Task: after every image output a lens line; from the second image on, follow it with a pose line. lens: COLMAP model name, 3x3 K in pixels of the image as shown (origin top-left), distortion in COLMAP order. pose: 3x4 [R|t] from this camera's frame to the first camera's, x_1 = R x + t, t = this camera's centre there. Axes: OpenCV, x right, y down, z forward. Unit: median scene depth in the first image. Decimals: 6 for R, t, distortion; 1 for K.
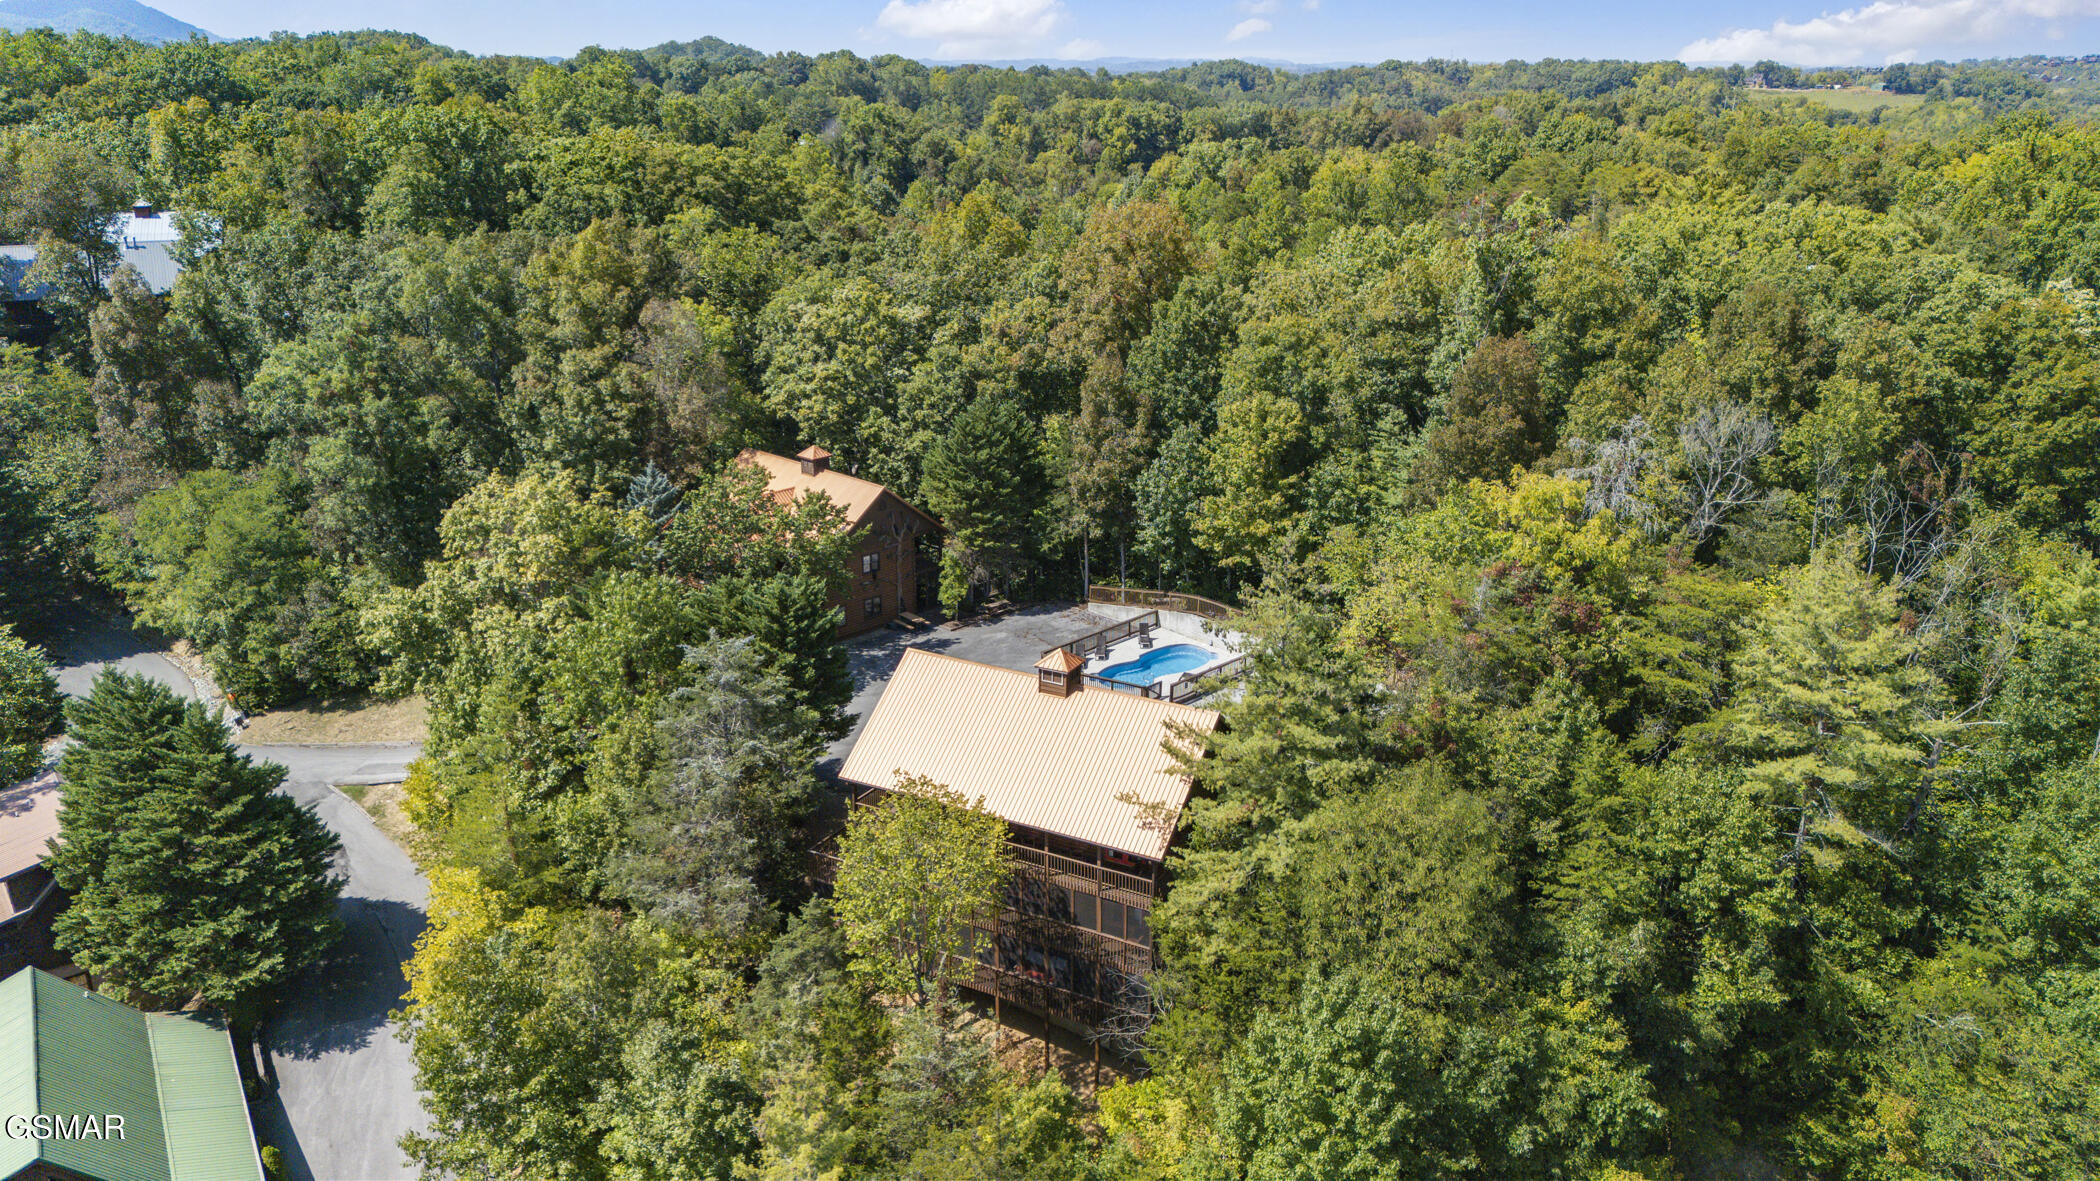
lens RADIAL K [[1528.0, 0, 1050.0], [0, 1528.0, 590.5], [0, 0, 1]] dist [0.089694, -0.092185]
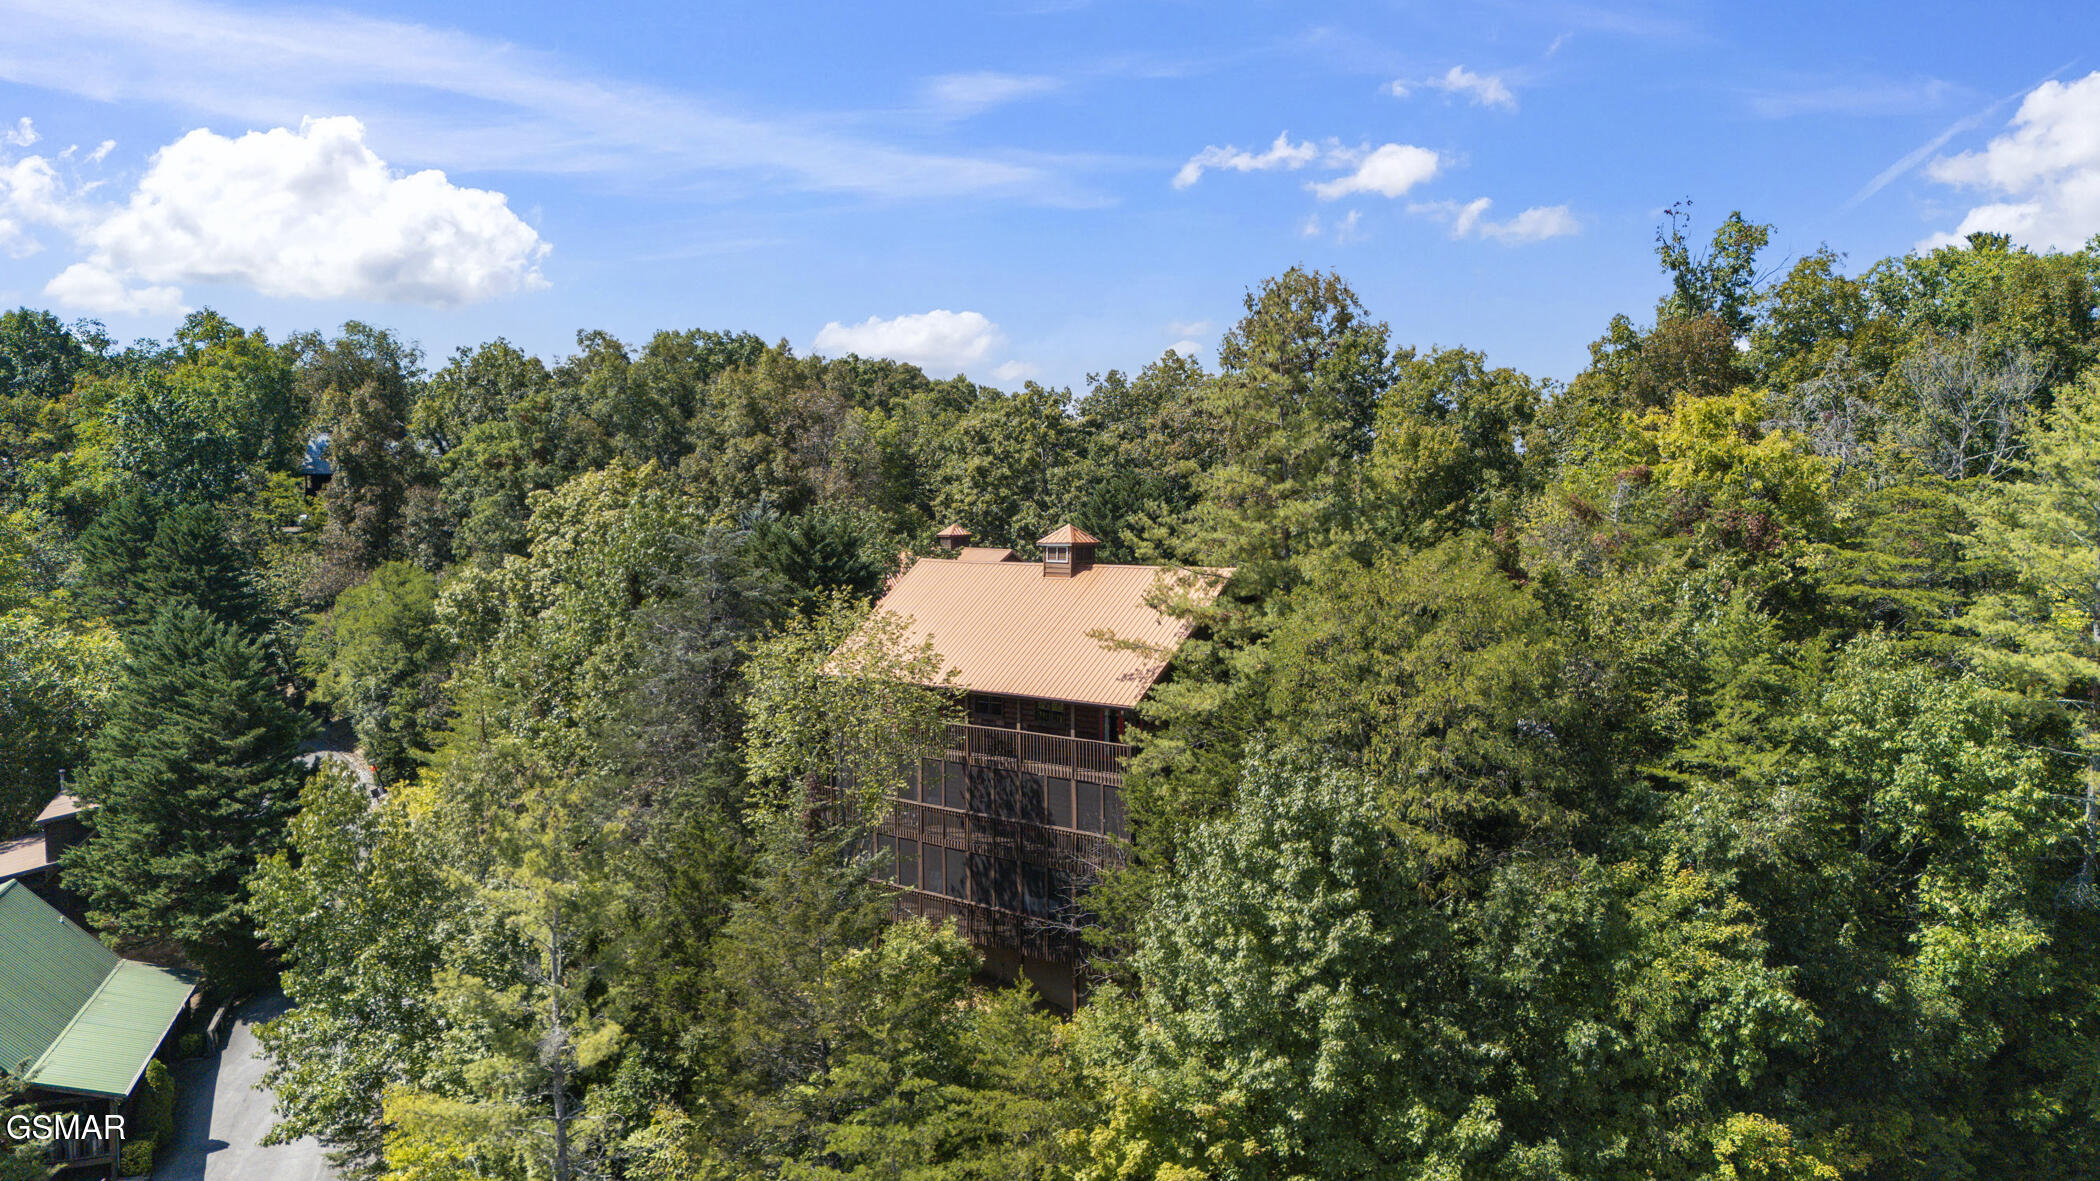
lens RADIAL K [[1528.0, 0, 1050.0], [0, 1528.0, 590.5], [0, 0, 1]] dist [0.089694, -0.092185]
pose [[0.973874, 0.005991, -0.227009, 0.182459], [-0.066173, 0.963756, -0.258450, 0.283558], [0.217233, 0.266719, 0.938973, 0.202220]]
